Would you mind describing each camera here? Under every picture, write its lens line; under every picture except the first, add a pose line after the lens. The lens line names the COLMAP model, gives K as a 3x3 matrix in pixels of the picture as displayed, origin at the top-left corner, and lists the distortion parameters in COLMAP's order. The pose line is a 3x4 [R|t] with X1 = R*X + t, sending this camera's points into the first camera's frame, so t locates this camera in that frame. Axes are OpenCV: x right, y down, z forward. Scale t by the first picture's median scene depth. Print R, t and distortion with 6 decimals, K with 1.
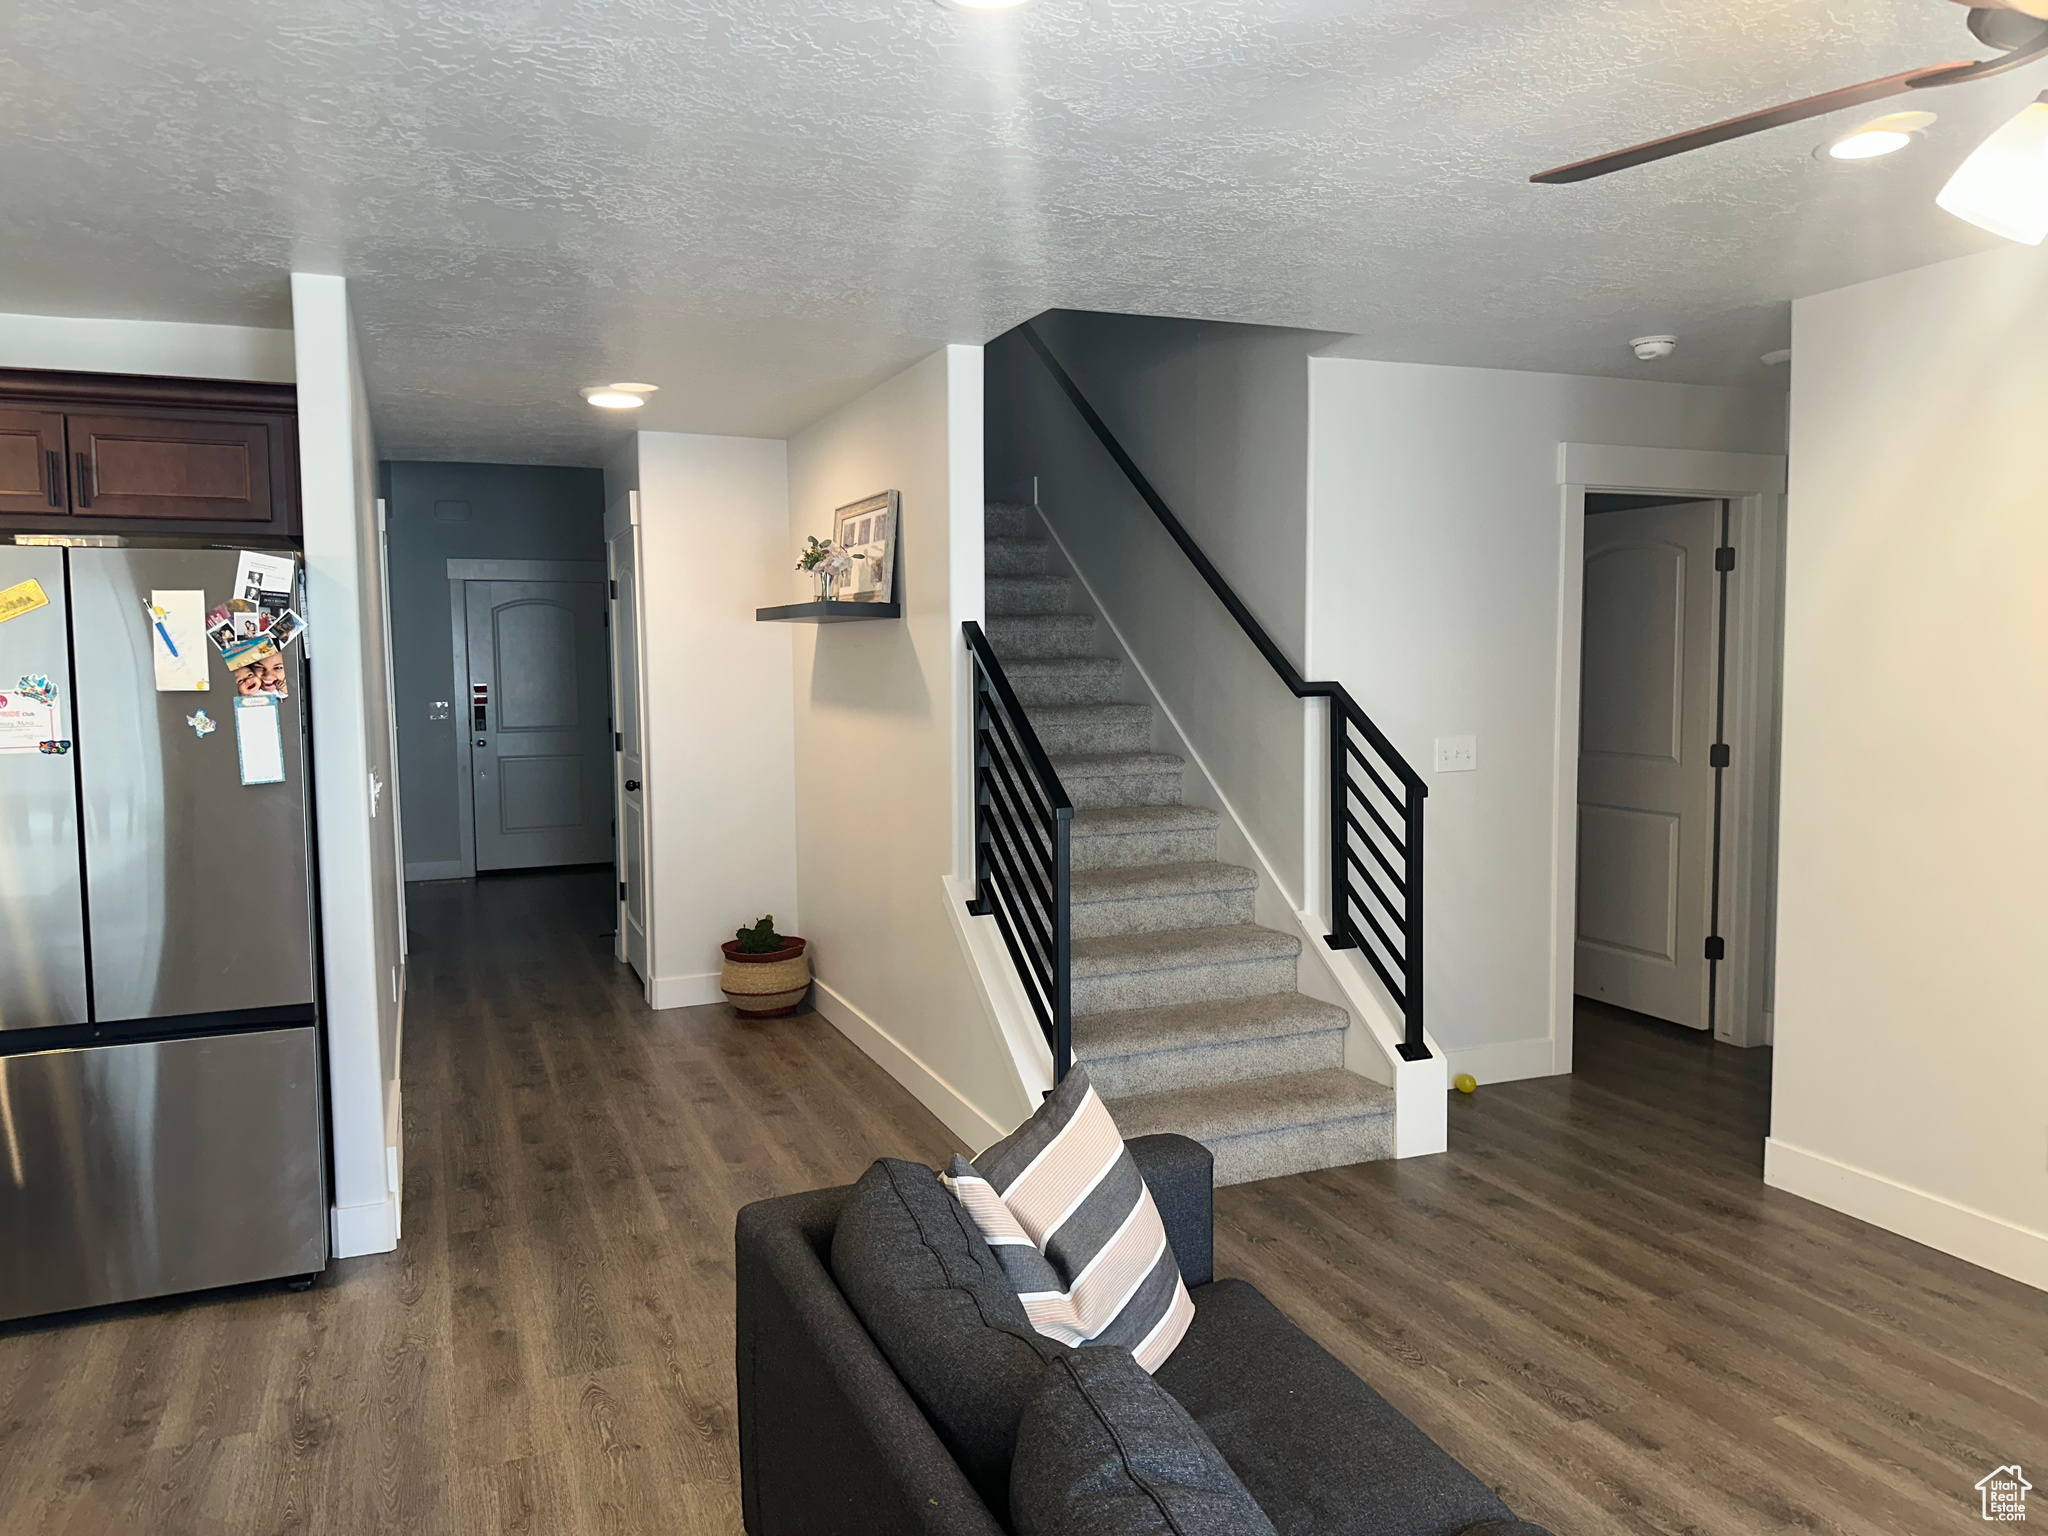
lens RADIAL K [[1422.6, 0, 1023.8], [0, 1422.6, 759.1], [0, 0, 1]] dist [-0.000220, -0.026420]
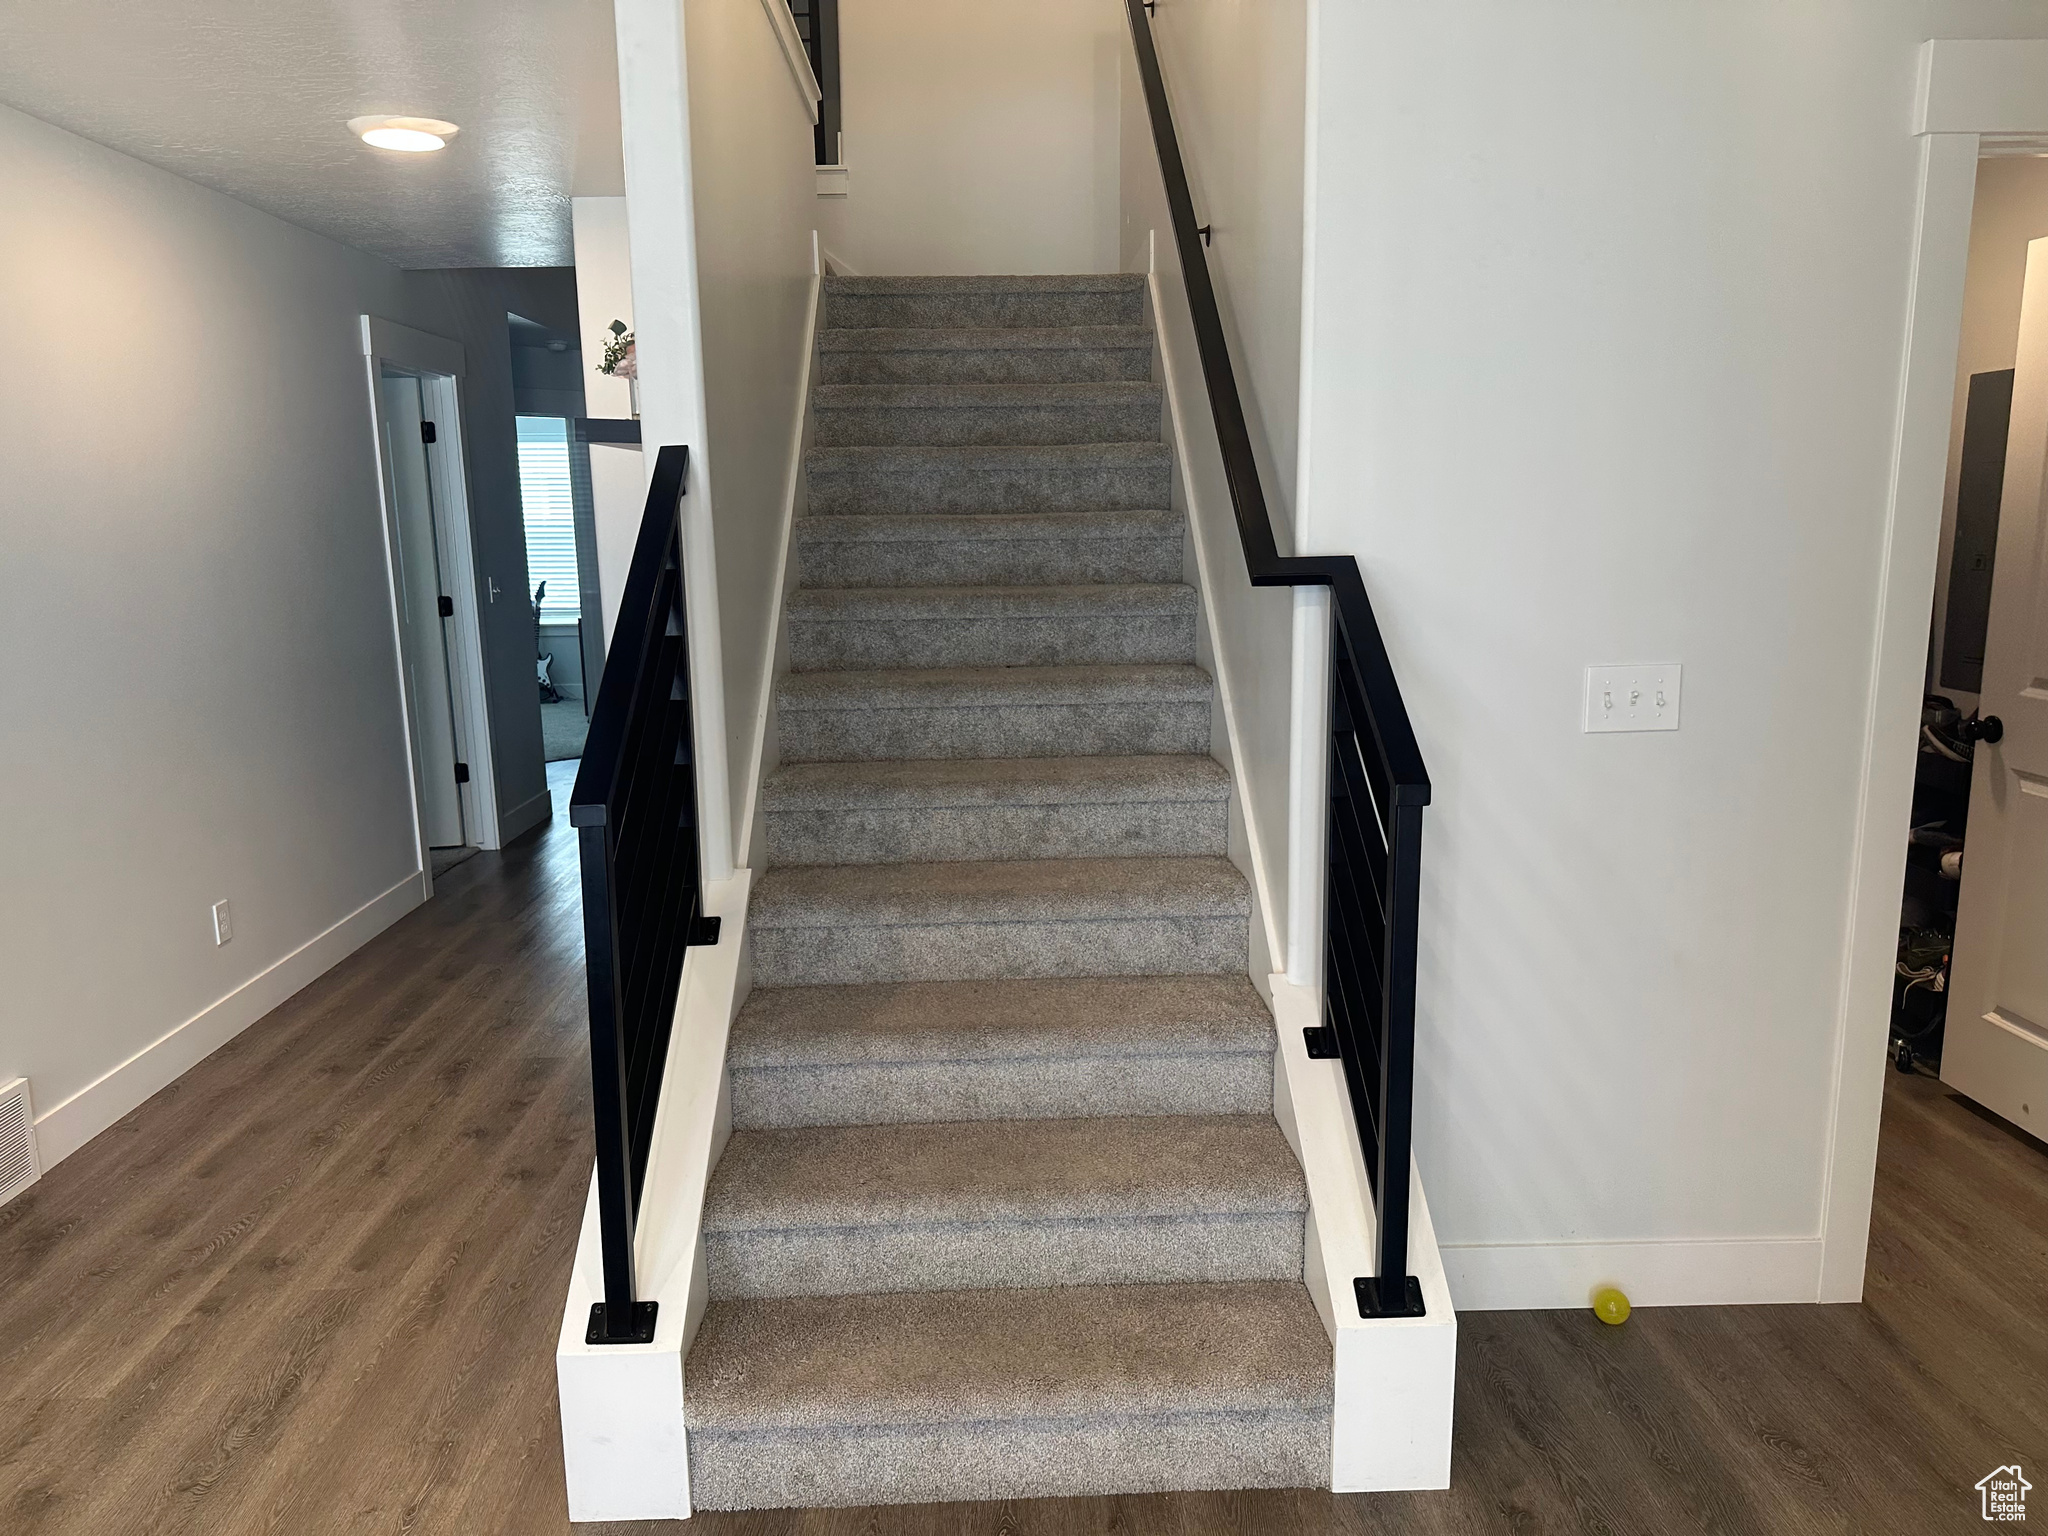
lens RADIAL K [[1422.6, 0, 1058.6], [0, 1422.6, 794.1], [0, 0, 1]] dist [-0.000220, -0.026420]
pose [[0.939687, 0.067476, -0.335315, 0.297187], [-0.023737, 0.990849, 0.132870, -0.035260], [0.341212, -0.116897, 0.932689, 0.467857]]
